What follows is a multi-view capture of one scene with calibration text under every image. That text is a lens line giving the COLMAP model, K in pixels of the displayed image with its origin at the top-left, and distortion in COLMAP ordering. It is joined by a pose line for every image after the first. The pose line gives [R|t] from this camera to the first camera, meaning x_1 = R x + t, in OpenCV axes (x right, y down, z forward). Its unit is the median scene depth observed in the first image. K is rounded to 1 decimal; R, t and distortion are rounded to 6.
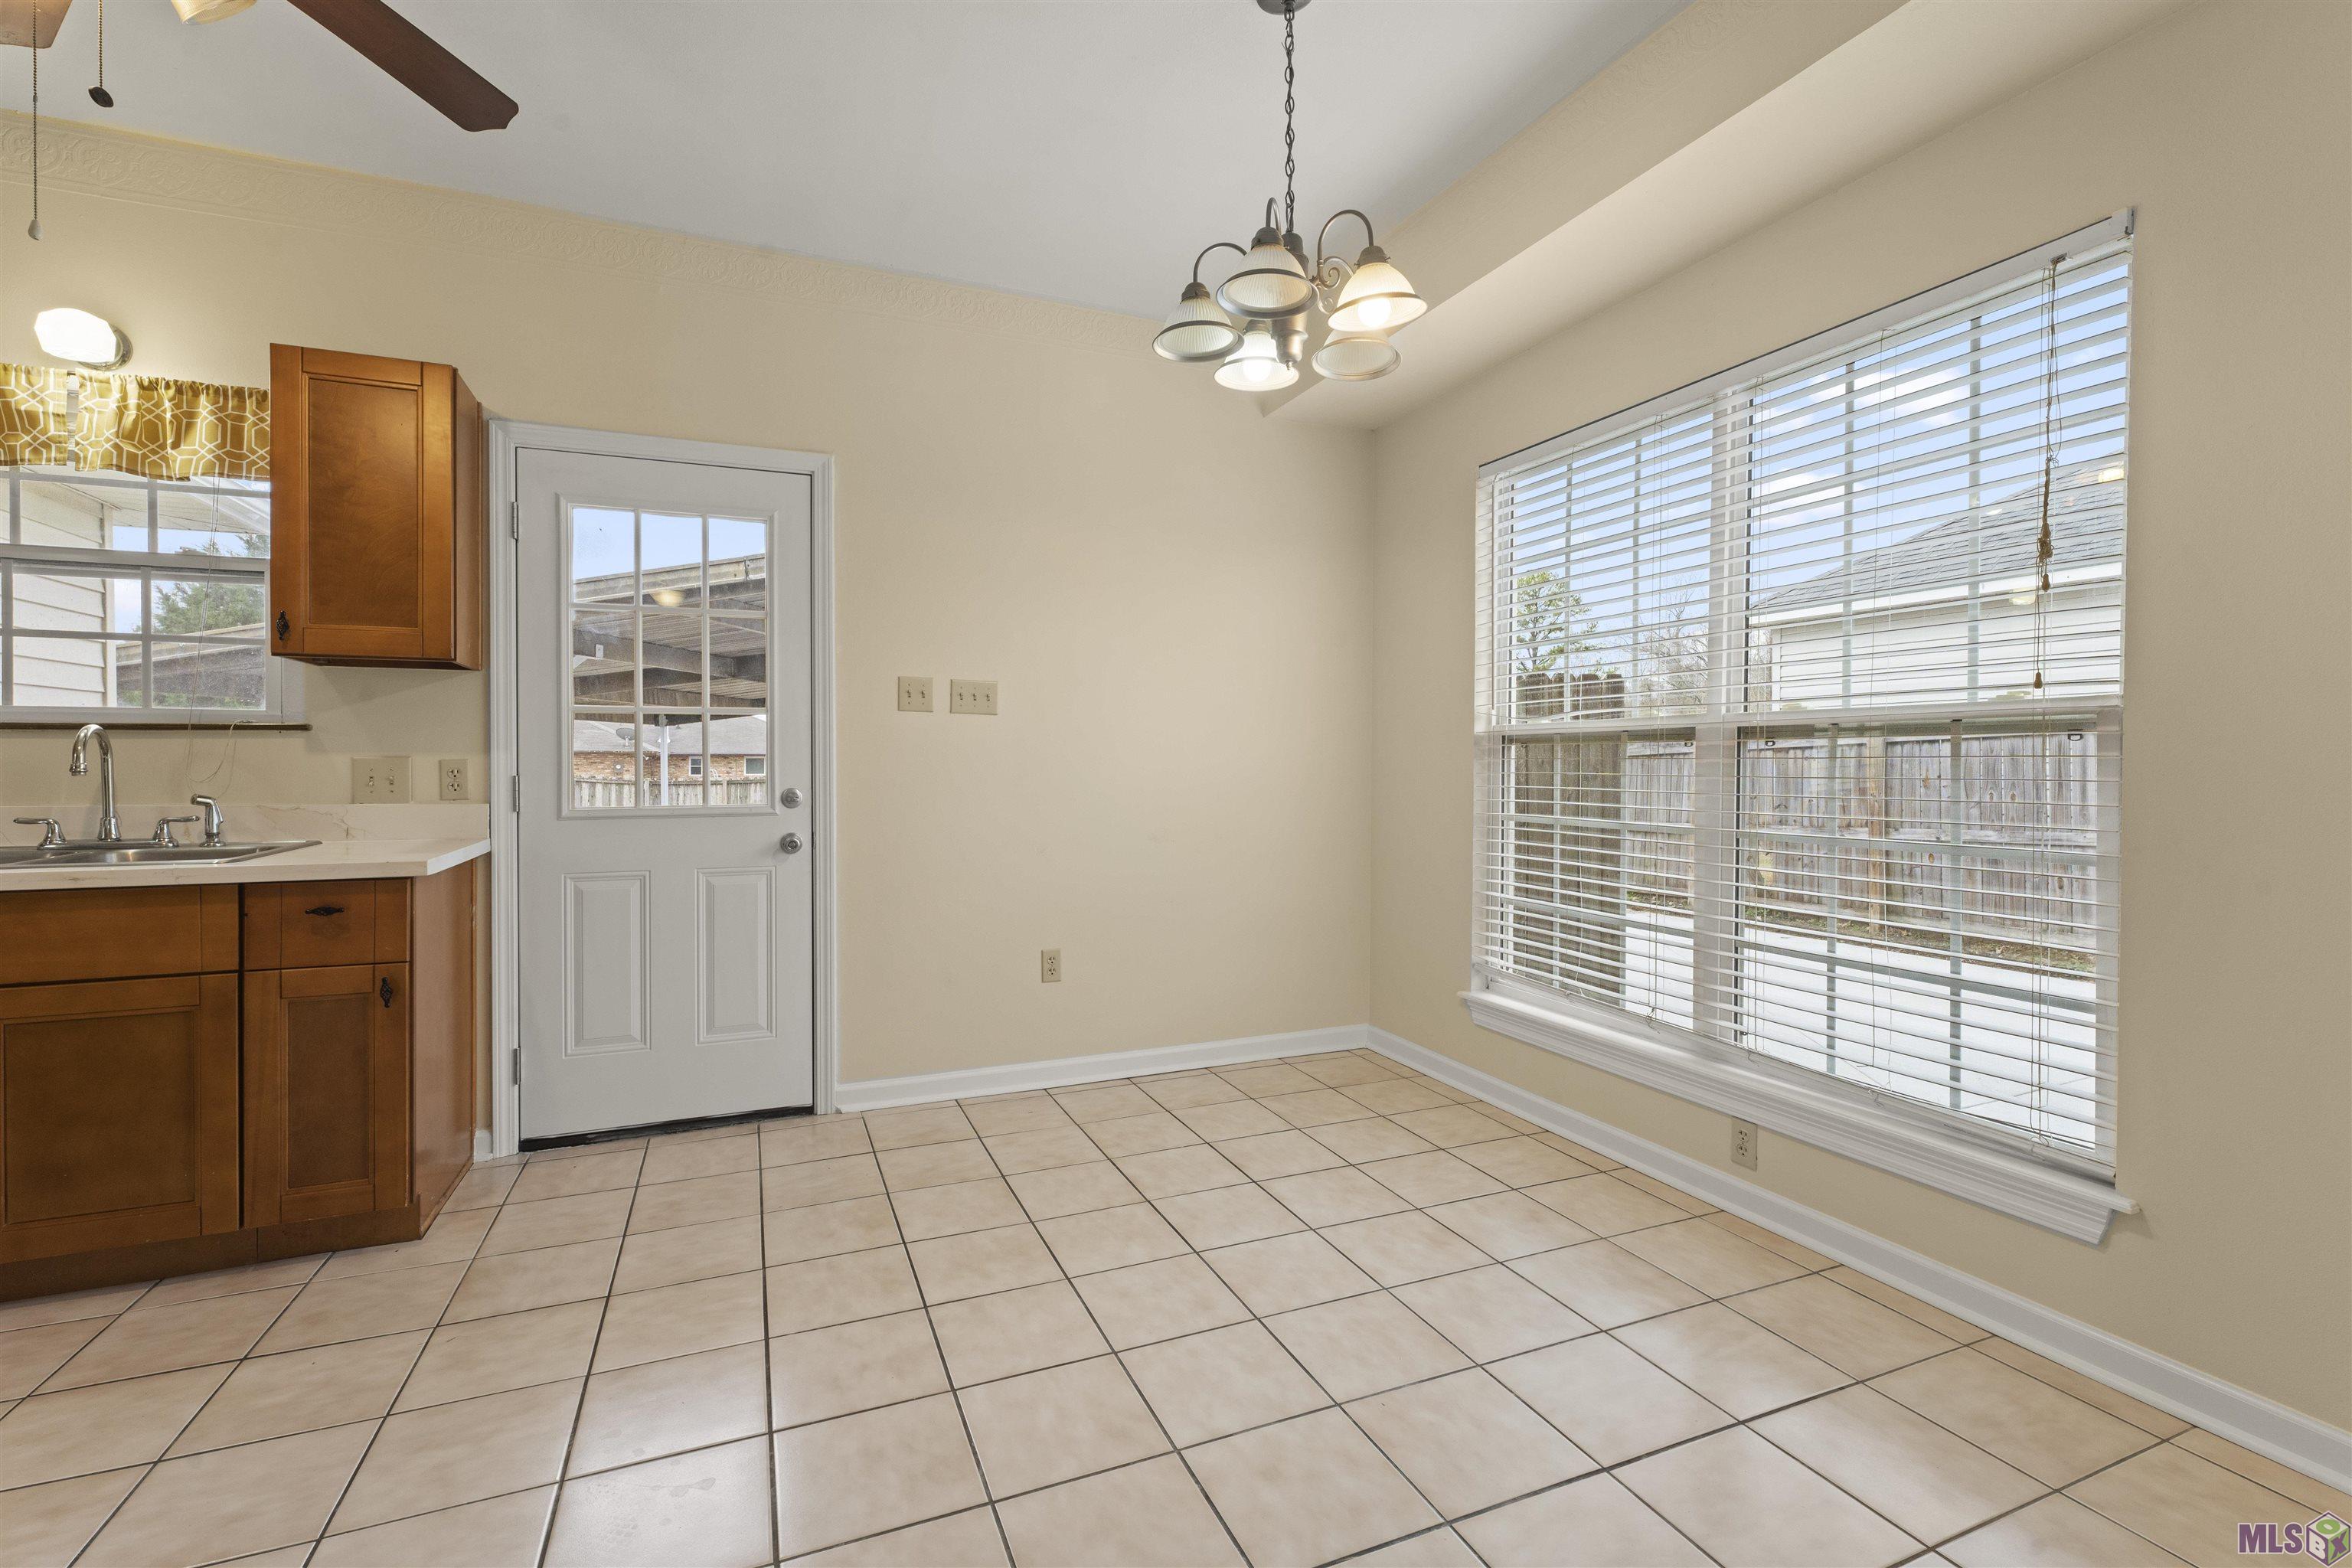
lens RADIAL K [[1034.9, 0, 1174.9], [0, 1034.9, 764.2], [0, 0, 1]] dist [0.000885, 0.000216]
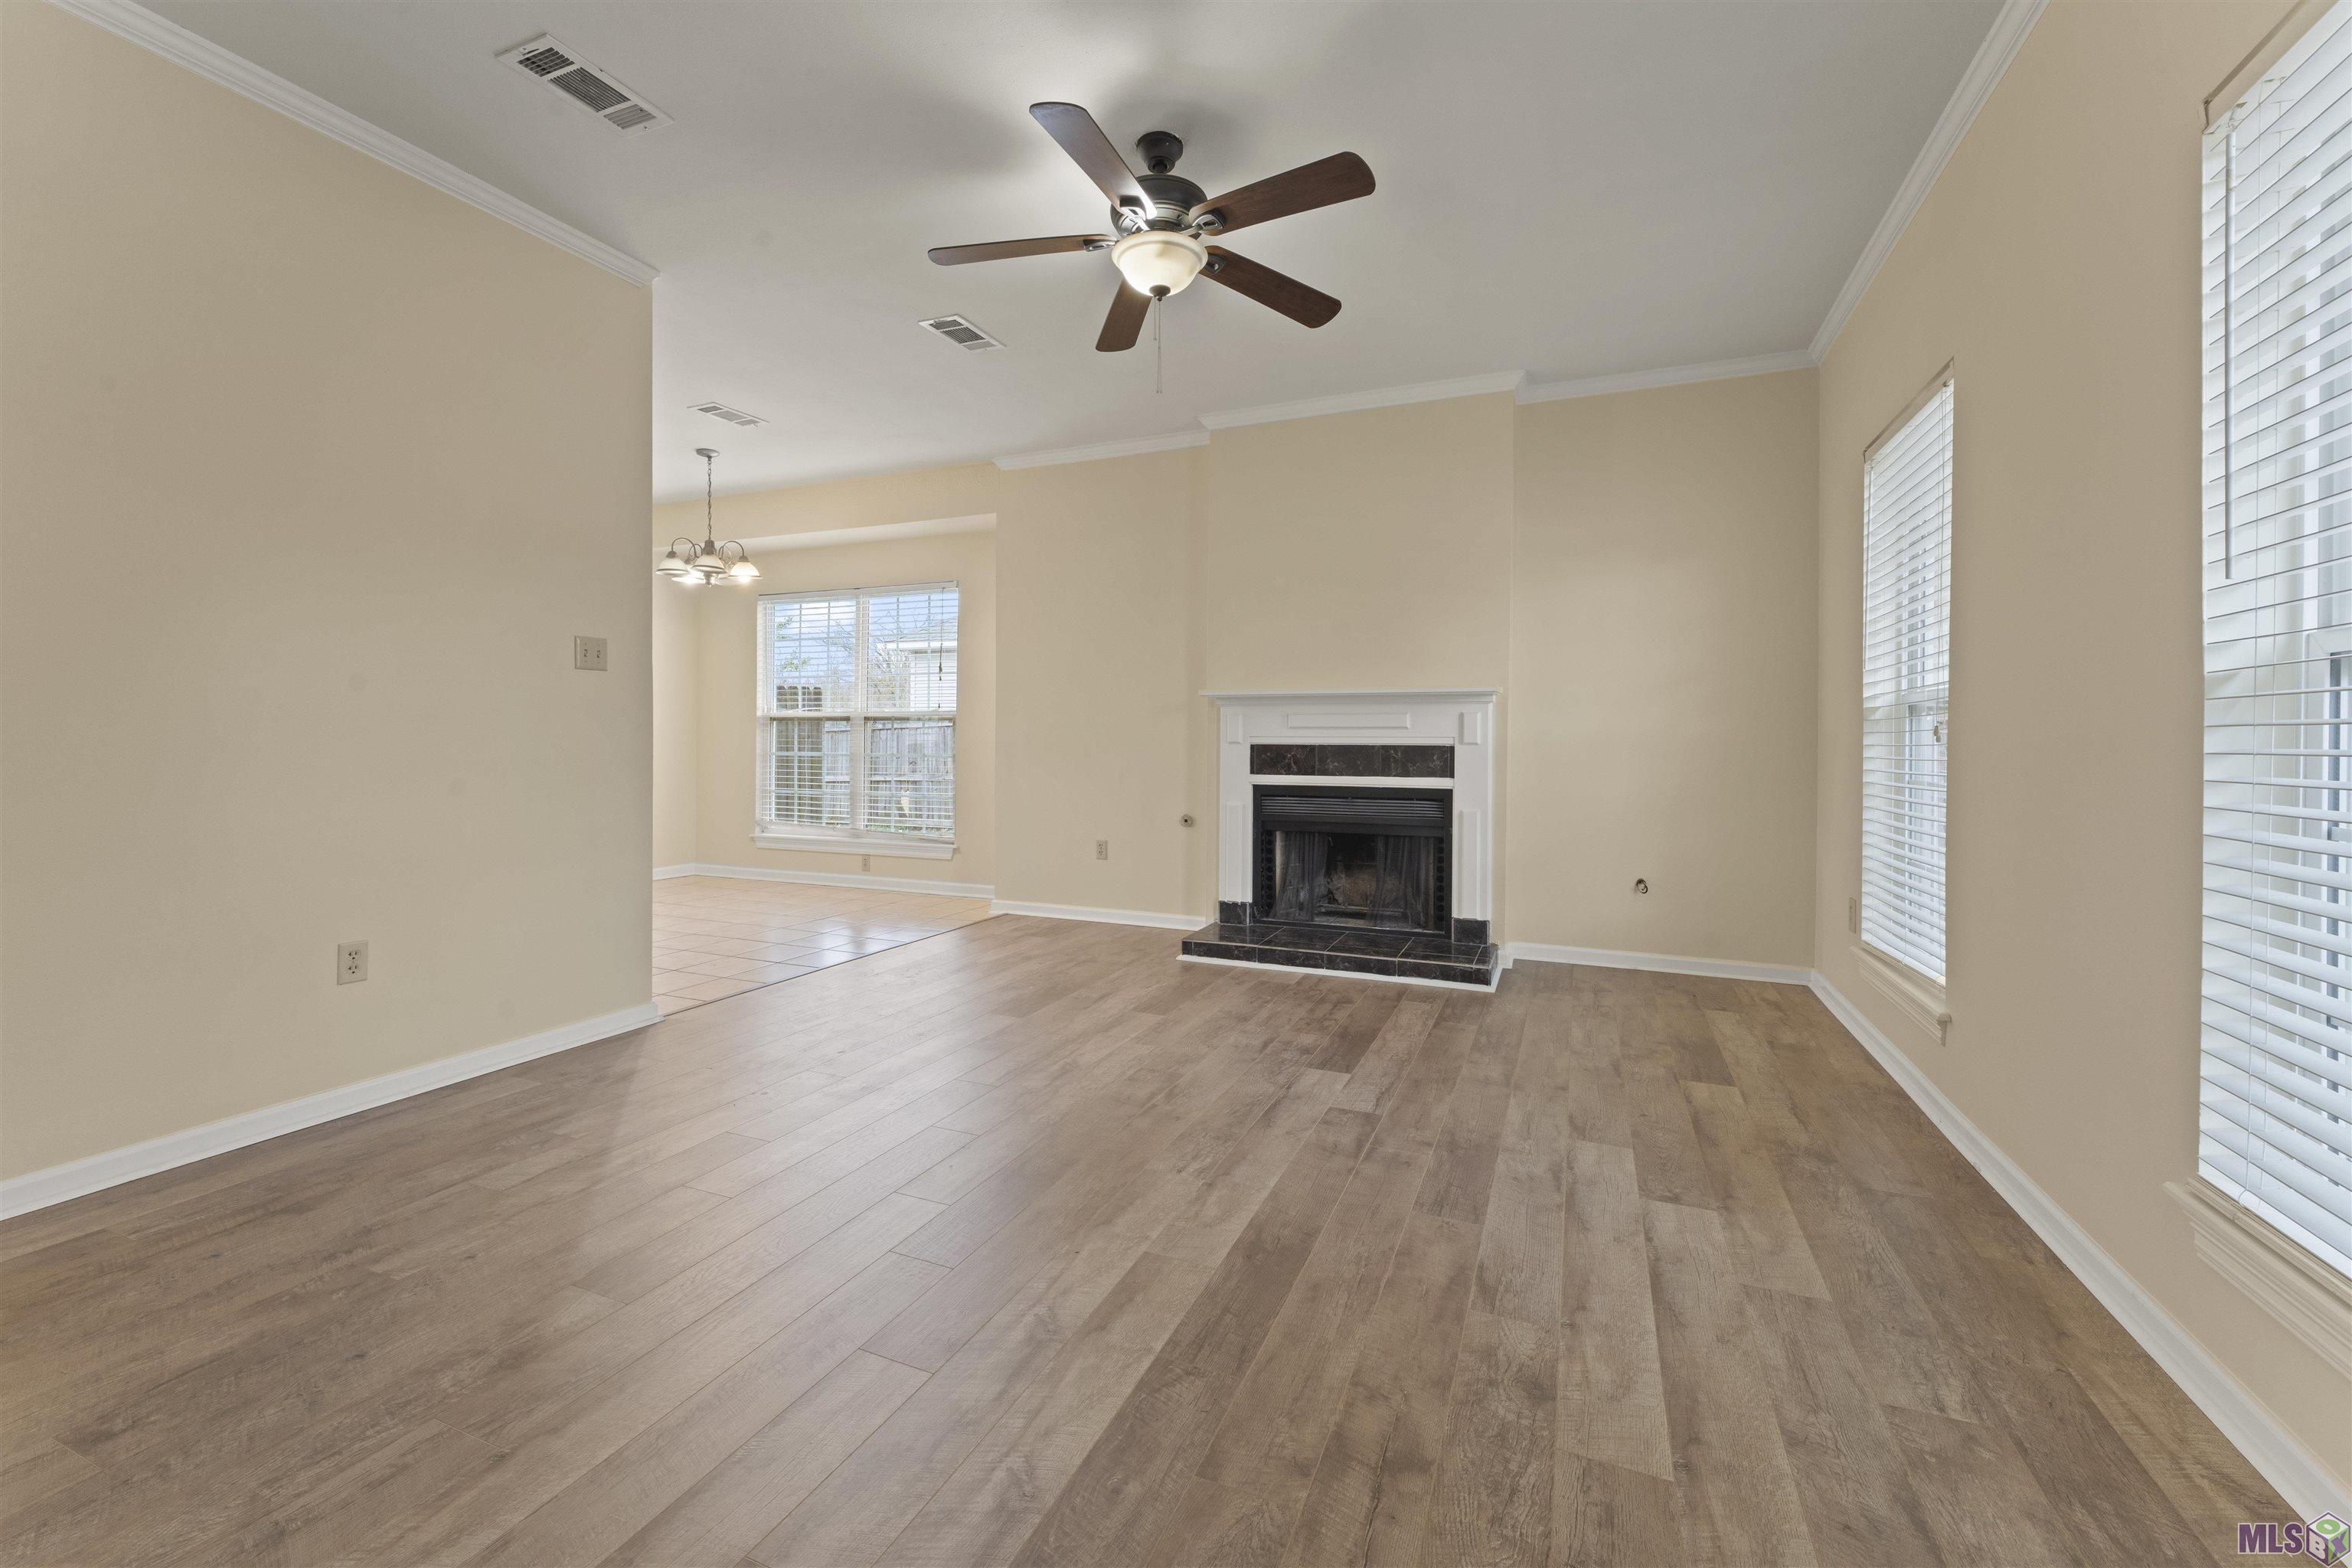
lens RADIAL K [[954.8, 0, 1179.8], [0, 954.8, 762.0], [0, 0, 1]] dist [0.000088, 0.000027]
pose [[0.717746, -0.008531, 0.696253, -0.507760], [-0.004508, 0.999847, 0.016899, 0.031329], [-0.696290, -0.015268, 0.717598, -1.148605]]
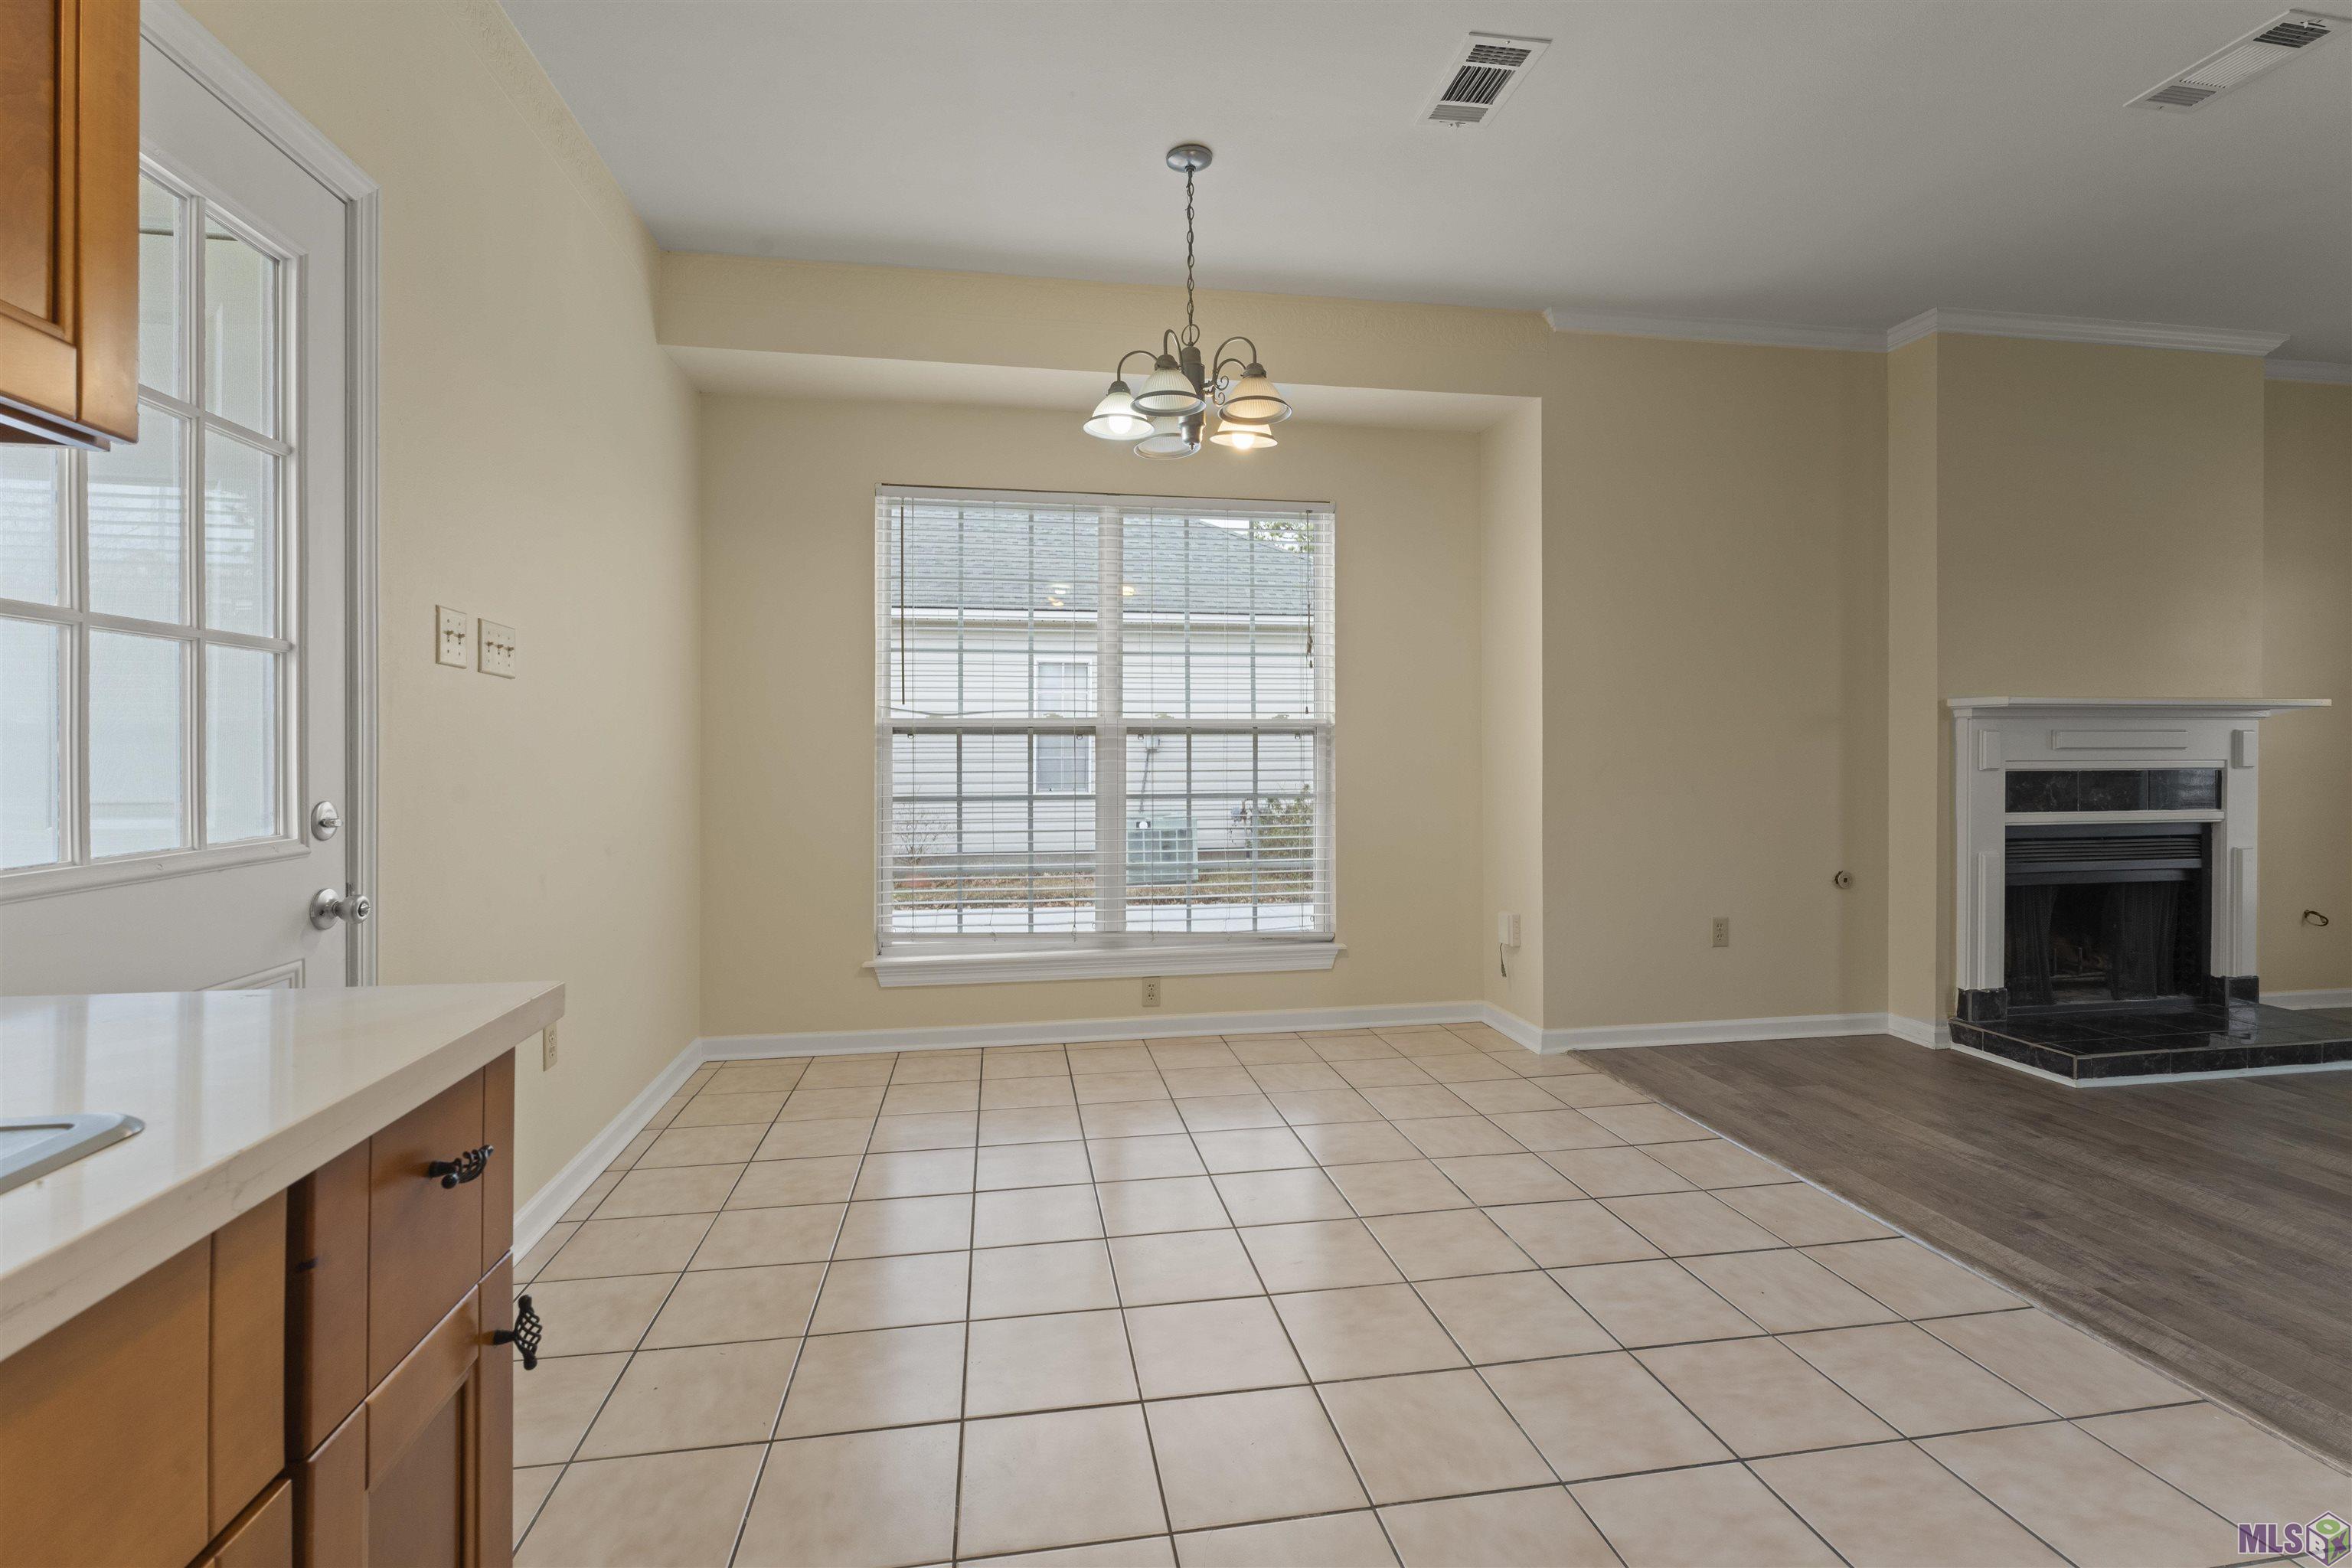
lens RADIAL K [[1034.9, 0, 1174.9], [0, 1034.9, 764.2], [0, 0, 1]] dist [0.000885, 0.000216]
pose [[0.225334, -0.009218, 0.974238, -0.749471], [0.006098, 0.999949, 0.008050, 0.005674], [-0.974262, 0.004127, 0.225379, 0.469782]]
